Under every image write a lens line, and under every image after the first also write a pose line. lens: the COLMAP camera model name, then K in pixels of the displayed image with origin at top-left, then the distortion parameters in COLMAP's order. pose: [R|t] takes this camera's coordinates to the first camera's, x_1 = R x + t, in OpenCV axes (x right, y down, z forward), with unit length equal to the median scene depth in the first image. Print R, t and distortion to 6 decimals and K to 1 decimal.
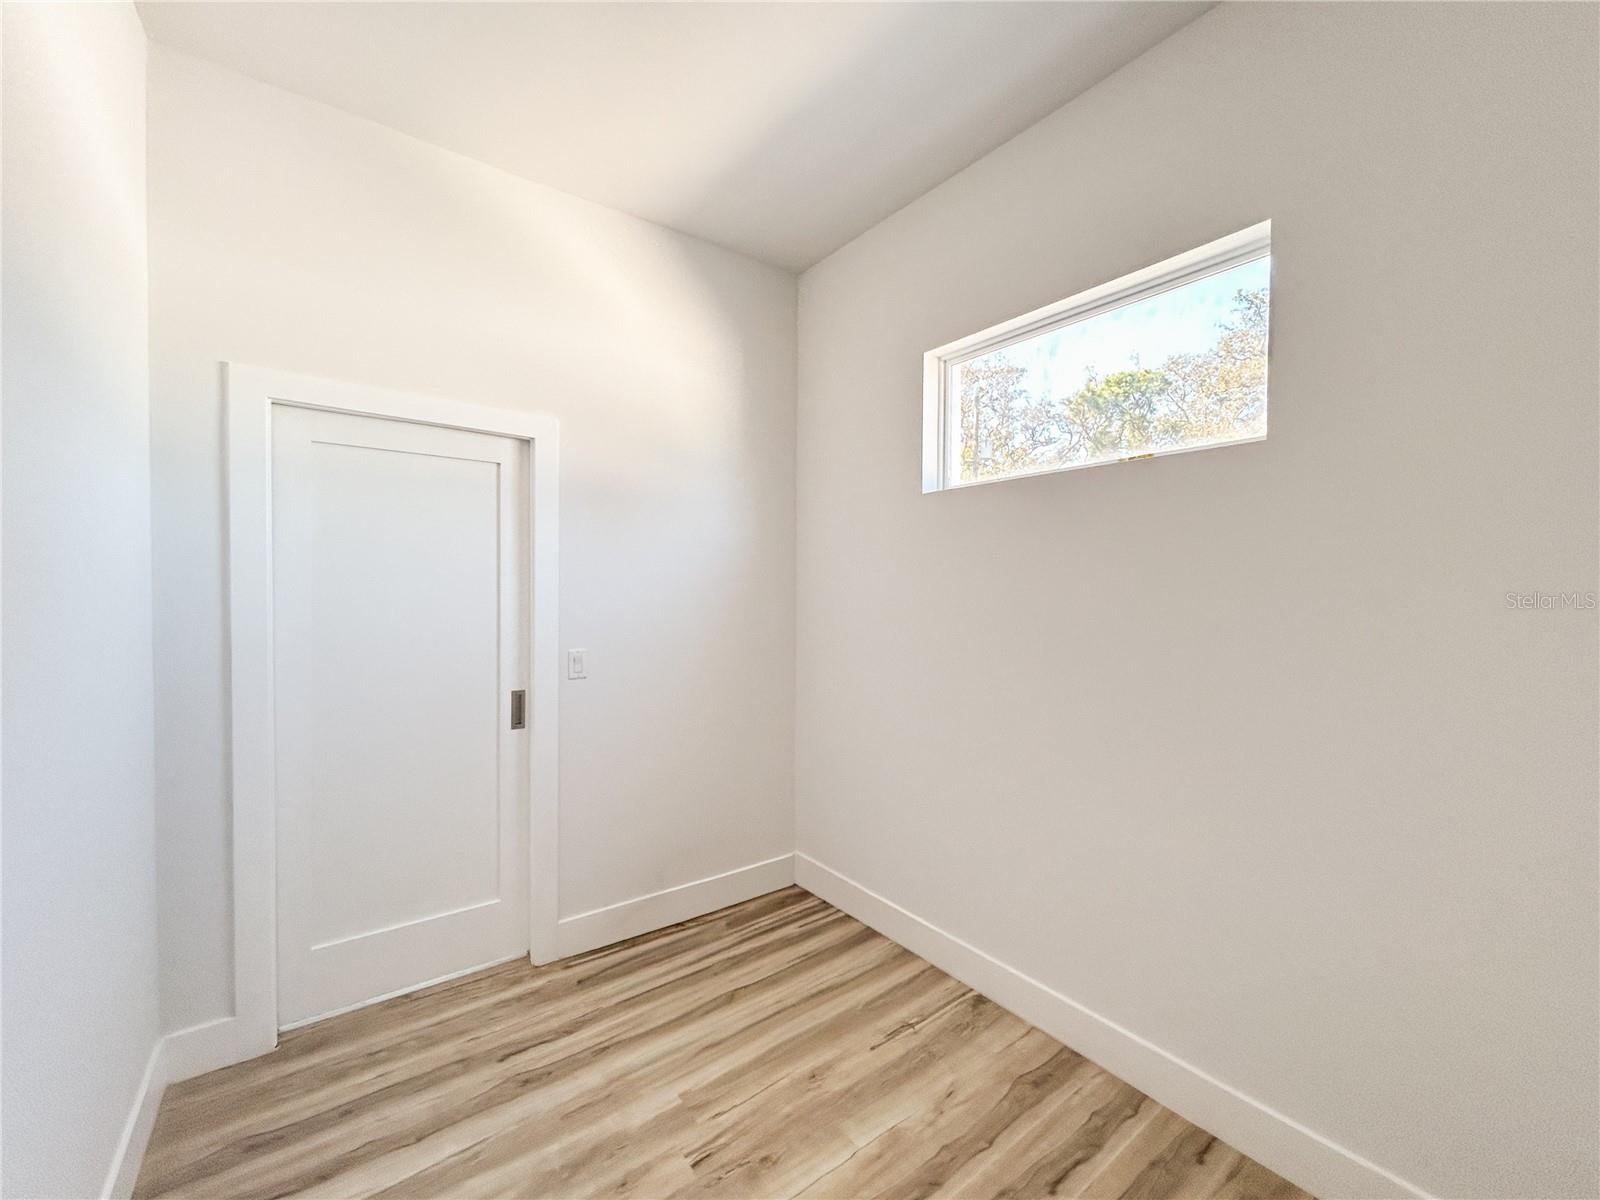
lens RADIAL K [[661.7, 0, 814.2], [0, 661.7, 628.1], [0, 0, 1]] dist [-0.016464, 0.000572]
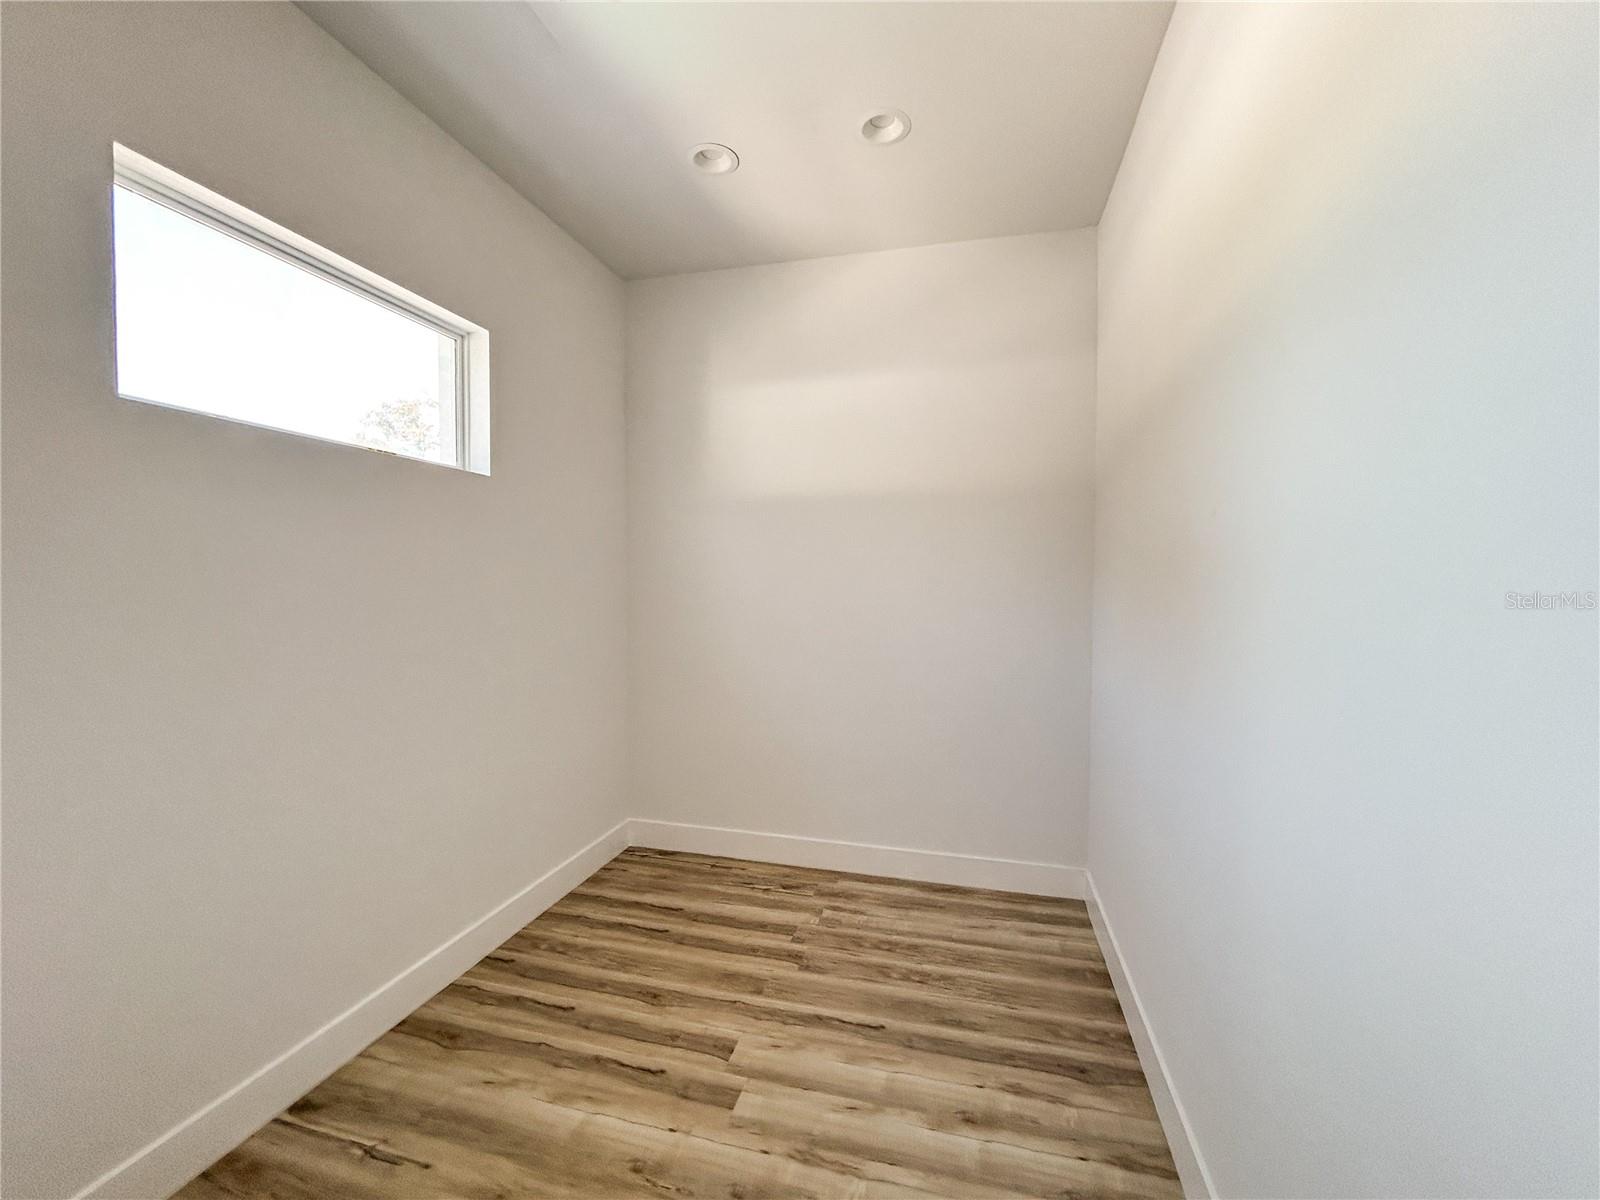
lens RADIAL K [[661.7, 0, 802.1], [0, 661.7, 592.2], [0, 0, 1]] dist [-0.016464, 0.000572]
pose [[-0.623387, -0.030797, 0.781307, -0.848378], [0.032975, 0.997300, 0.065621, -0.079876], [-0.781218, 0.066671, -0.620688, 1.205449]]
